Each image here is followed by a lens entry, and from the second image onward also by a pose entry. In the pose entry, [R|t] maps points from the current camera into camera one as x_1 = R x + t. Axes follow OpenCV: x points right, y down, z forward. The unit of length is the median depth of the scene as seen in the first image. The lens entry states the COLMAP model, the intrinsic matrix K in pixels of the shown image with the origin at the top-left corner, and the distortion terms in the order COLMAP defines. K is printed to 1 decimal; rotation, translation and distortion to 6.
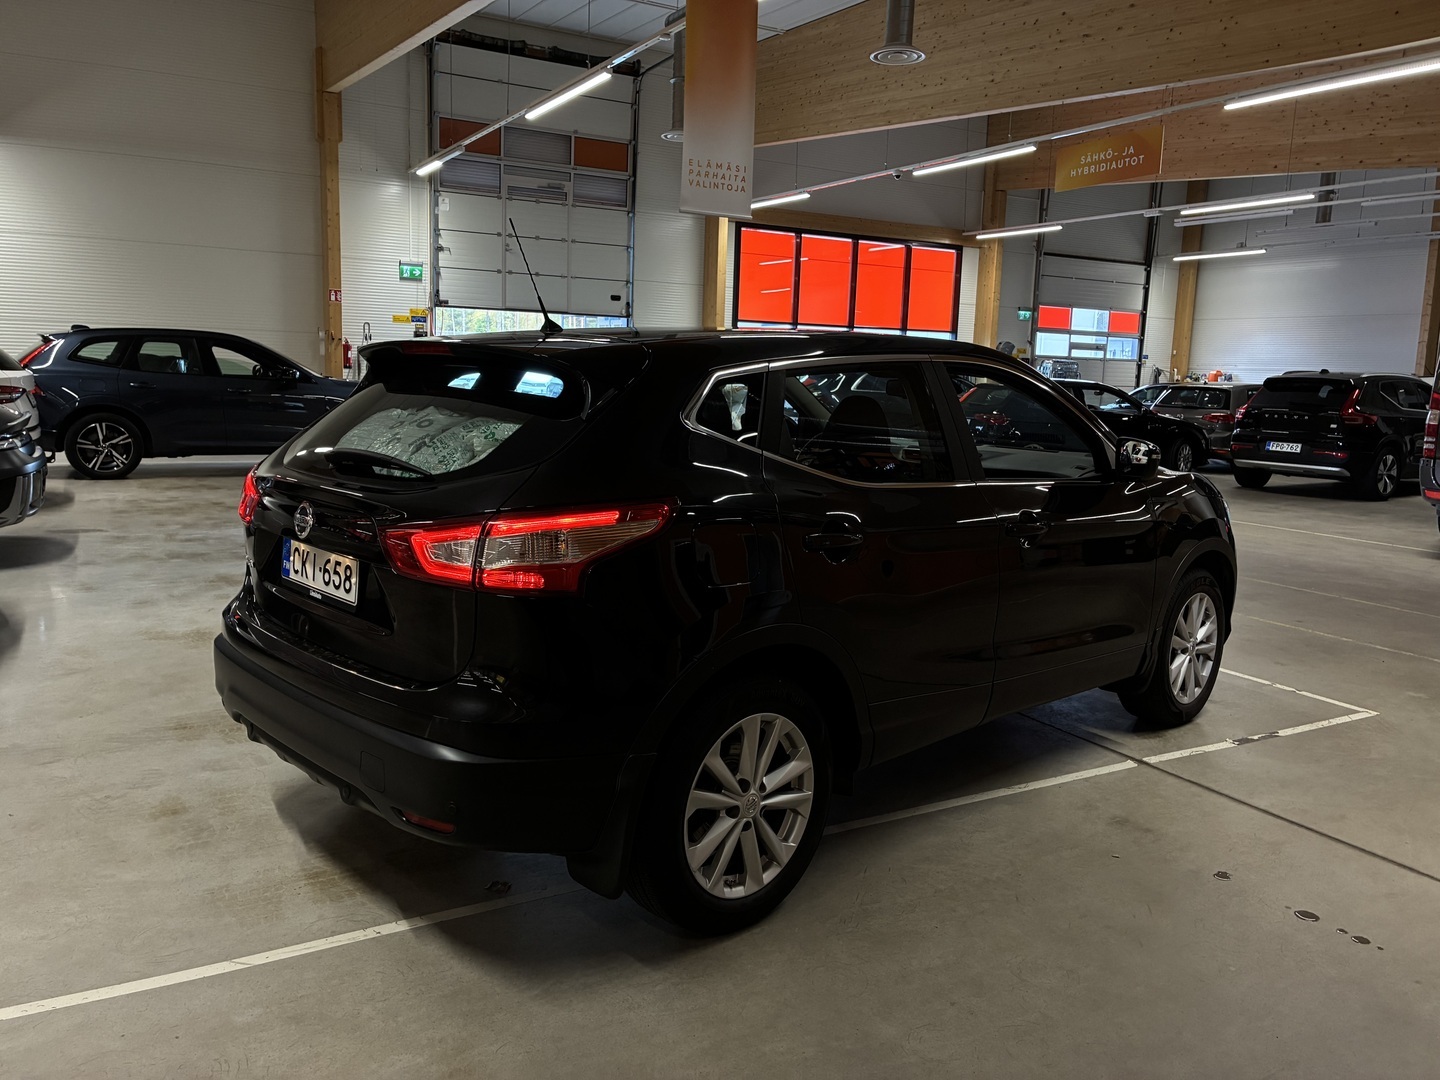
lens RADIAL K [[1097.4, 0, 720.0], [0, 1097.4, 540.0], [0, 0, 1]] dist [0.002604, -0.001470]
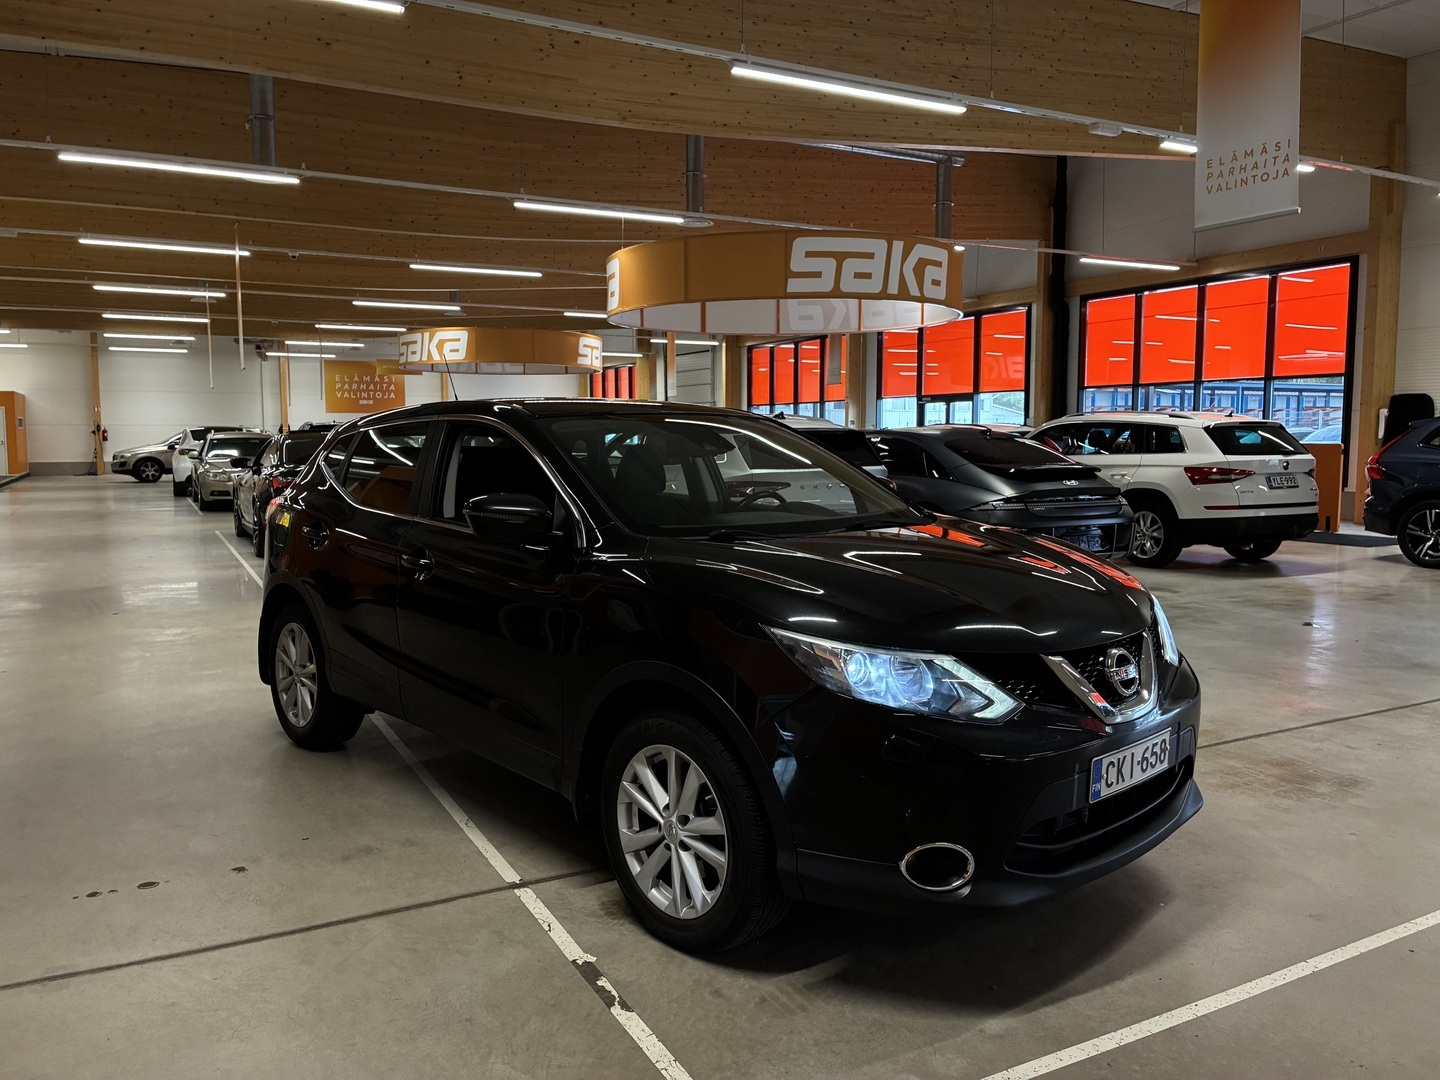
lens RADIAL K [[1097.4, 0, 720.0], [0, 1097.4, 540.0], [0, 0, 1]] dist [0.002604, -0.001470]
pose [[-0.025695, 0.065815, -0.997501, 1.382467], [-0.156487, 0.985264, 0.069039, -0.157218], [0.987346, 0.157870, -0.015017, 1.306095]]
